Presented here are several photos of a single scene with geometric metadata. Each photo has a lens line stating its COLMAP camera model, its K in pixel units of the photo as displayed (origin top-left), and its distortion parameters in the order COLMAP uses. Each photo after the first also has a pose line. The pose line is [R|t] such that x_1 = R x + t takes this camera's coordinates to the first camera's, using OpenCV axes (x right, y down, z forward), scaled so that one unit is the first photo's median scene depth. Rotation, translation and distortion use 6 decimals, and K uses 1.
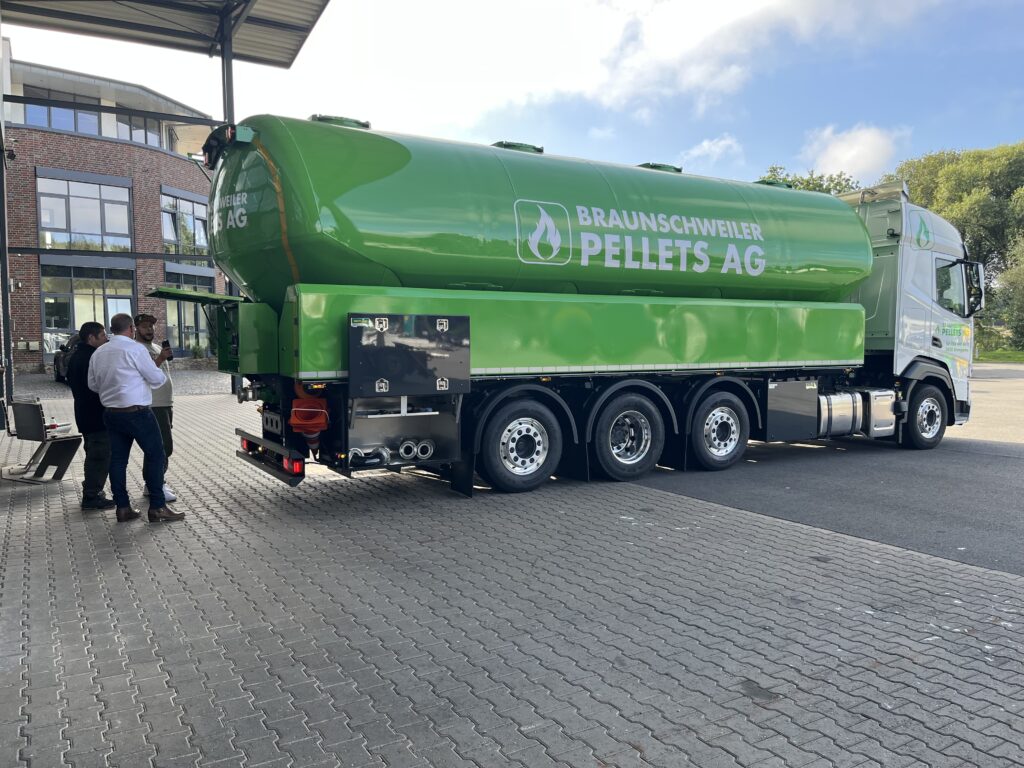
lens RADIAL K [[775.4, 0, 512.0], [0, 775.4, 384.0], [0, 0, 1]] dist [0.004945, -0.002043]
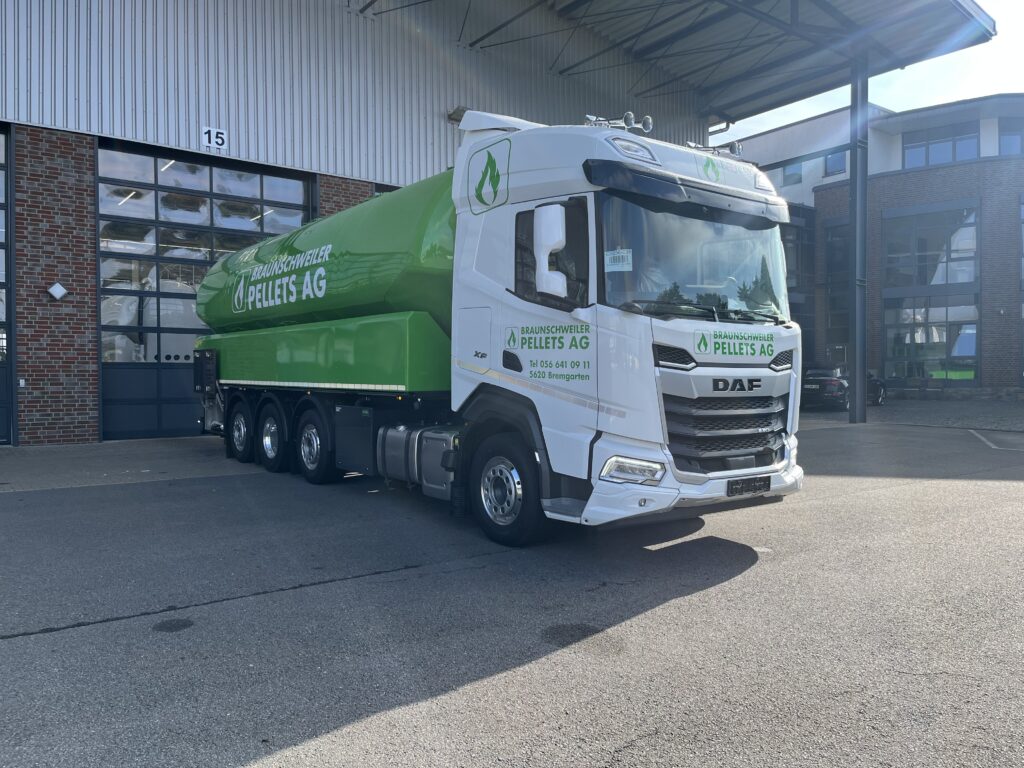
lens RADIAL K [[775.4, 0, 512.0], [0, 775.4, 384.0], [0, 0, 1]] dist [0.004945, -0.002043]
pose [[0.123446, 0.020938, -0.992130, 1.427194], [-0.055016, 0.998384, 0.014224, -0.058327], [0.990825, 0.052827, 0.124399, 1.194446]]
